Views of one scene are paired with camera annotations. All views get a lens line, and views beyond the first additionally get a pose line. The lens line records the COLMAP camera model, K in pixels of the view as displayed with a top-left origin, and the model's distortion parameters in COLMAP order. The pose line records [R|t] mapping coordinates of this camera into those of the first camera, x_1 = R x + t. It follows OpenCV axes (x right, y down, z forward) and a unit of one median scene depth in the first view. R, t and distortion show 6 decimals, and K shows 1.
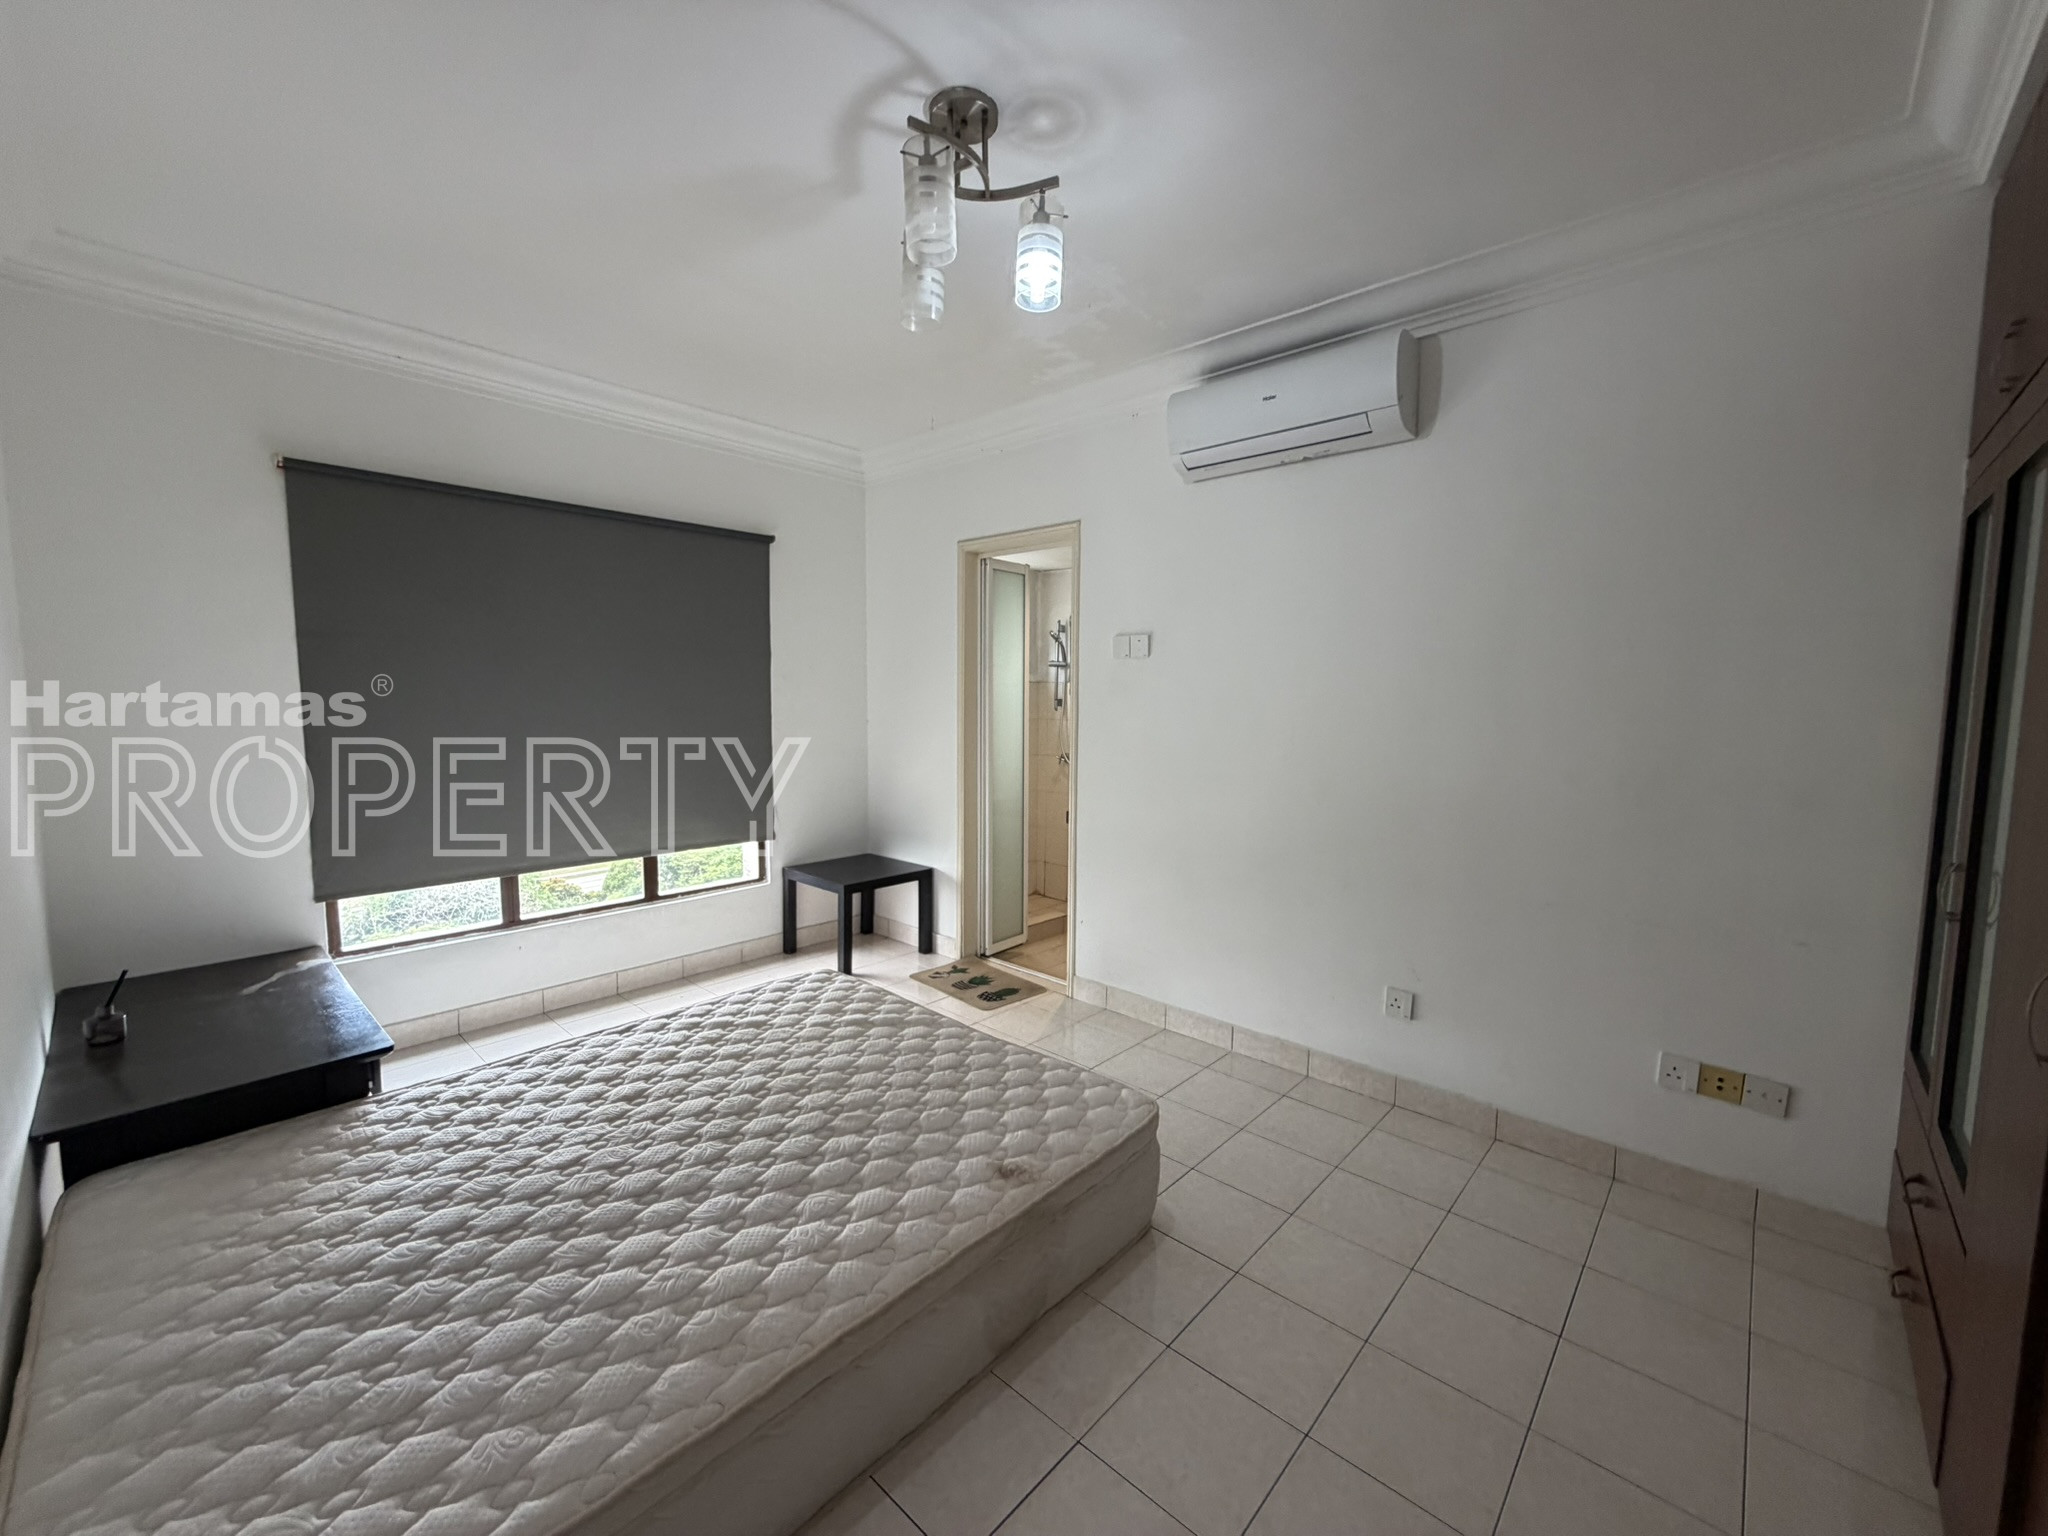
lens RADIAL K [[813.9, 0, 1026.3], [0, 813.9, 770.0], [0, 0, 1]] dist [0.001734, -0.000200]
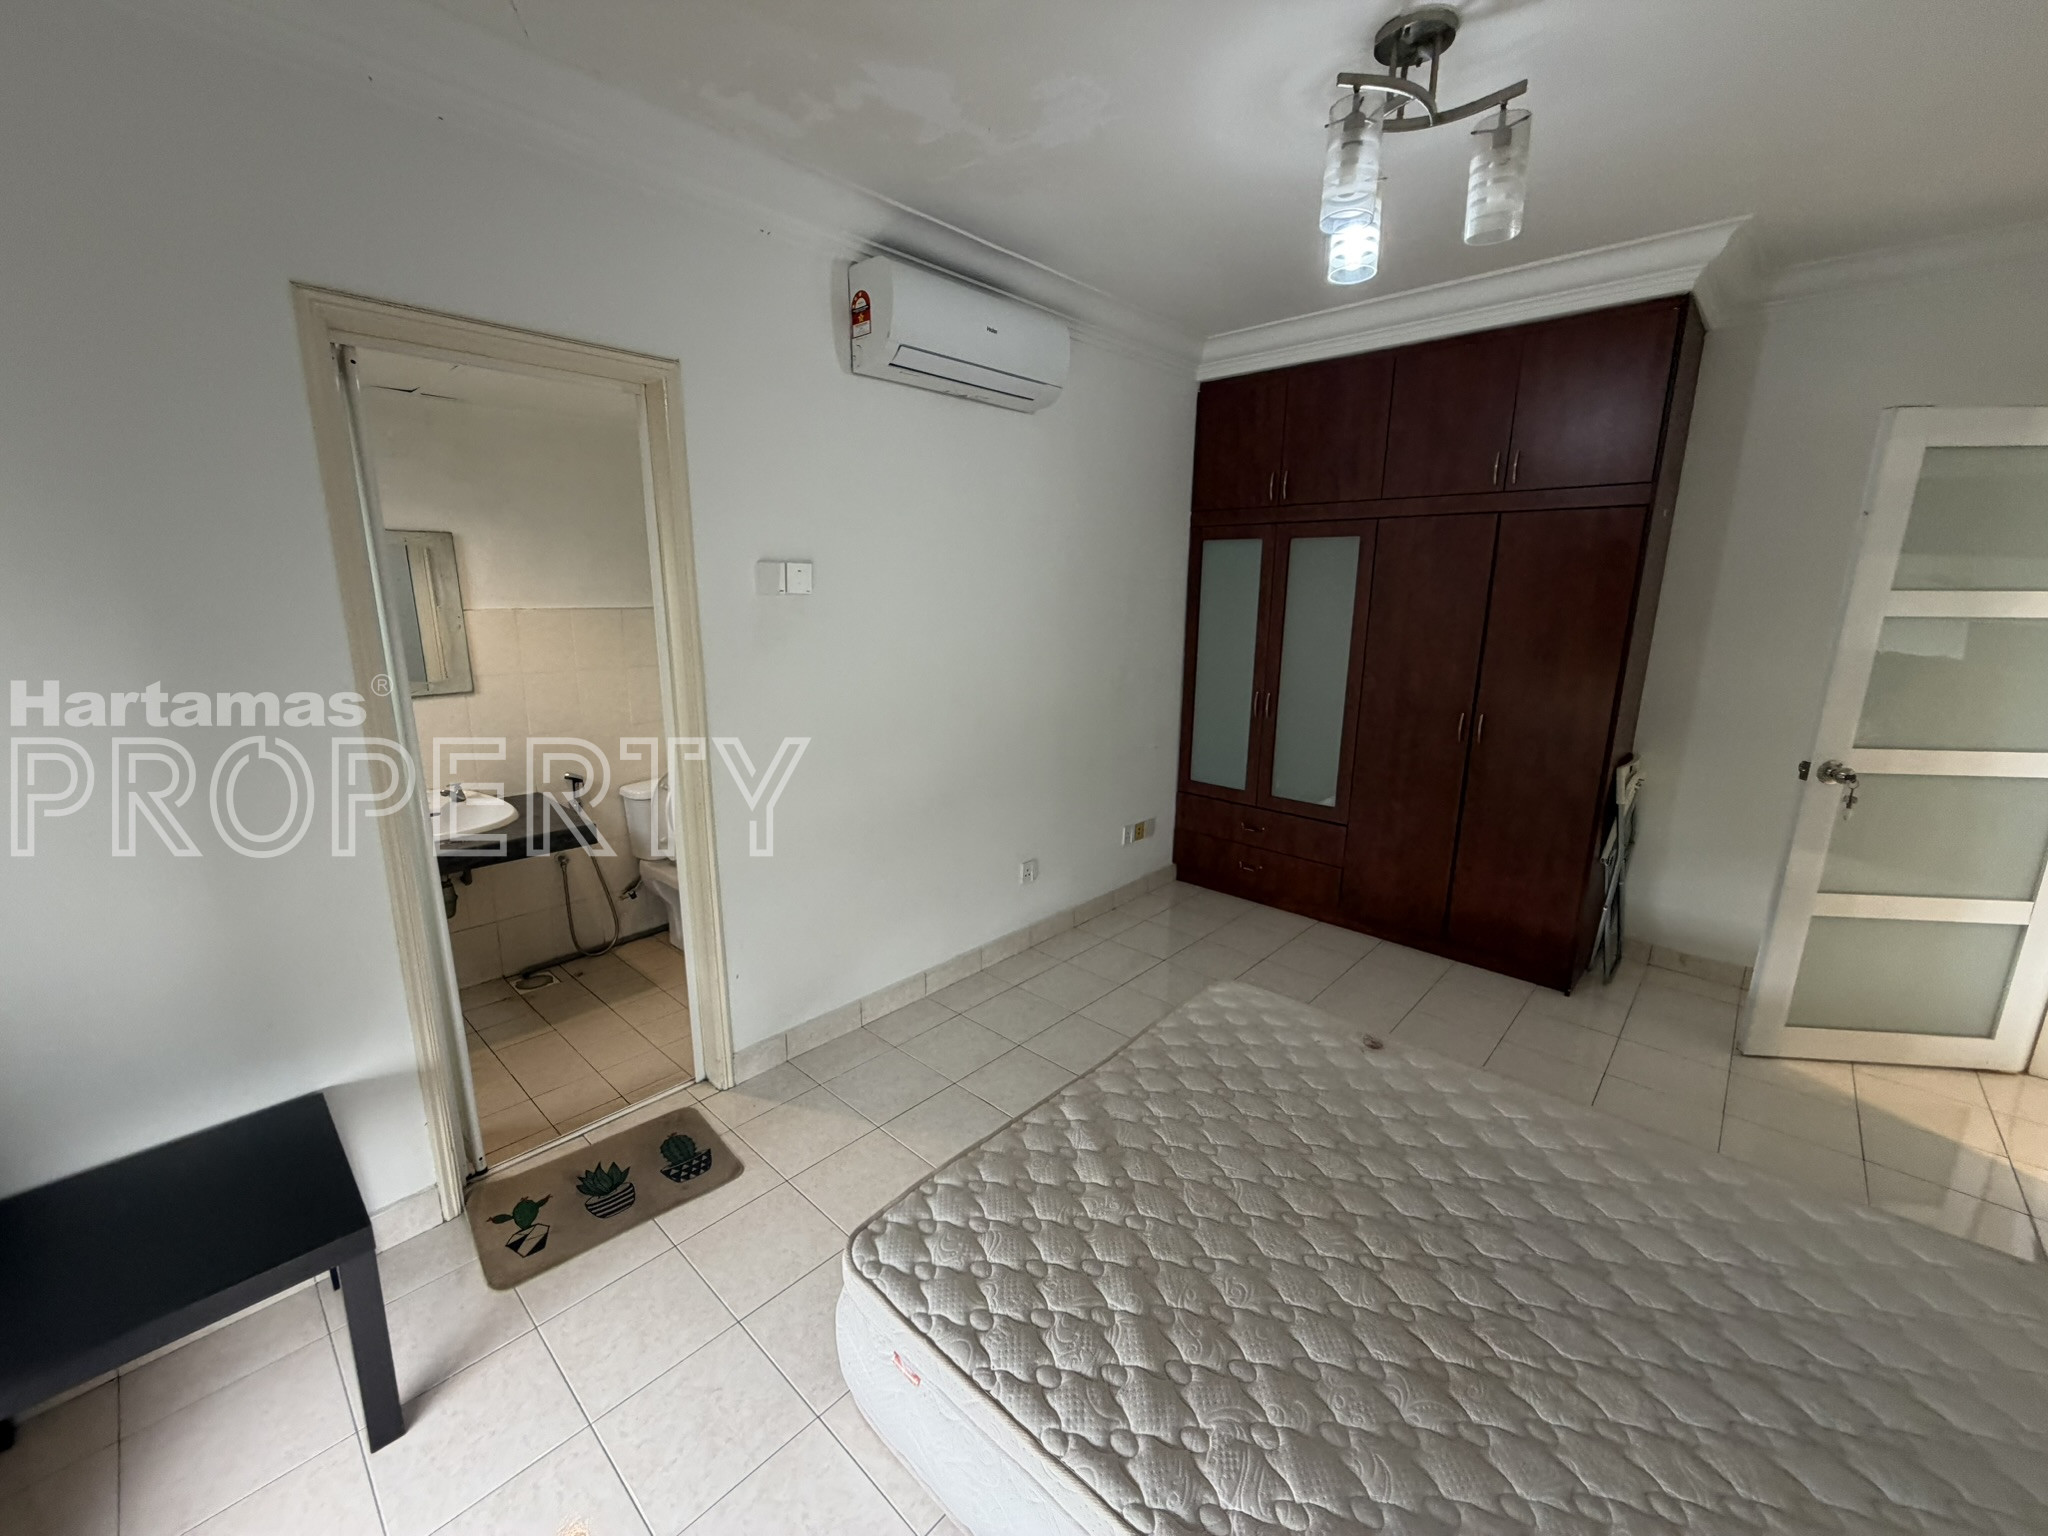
lens RADIAL K [[813.9, 0, 1018.0], [0, 813.9, 768.5], [0, 0, 1]] dist [0.001734, -0.000200]
pose [[0.011888, -0.231845, 0.972680, -0.720638], [0.084399, 0.969510, 0.230058, -0.161141], [-0.996361, 0.079358, 0.031093, 0.921825]]
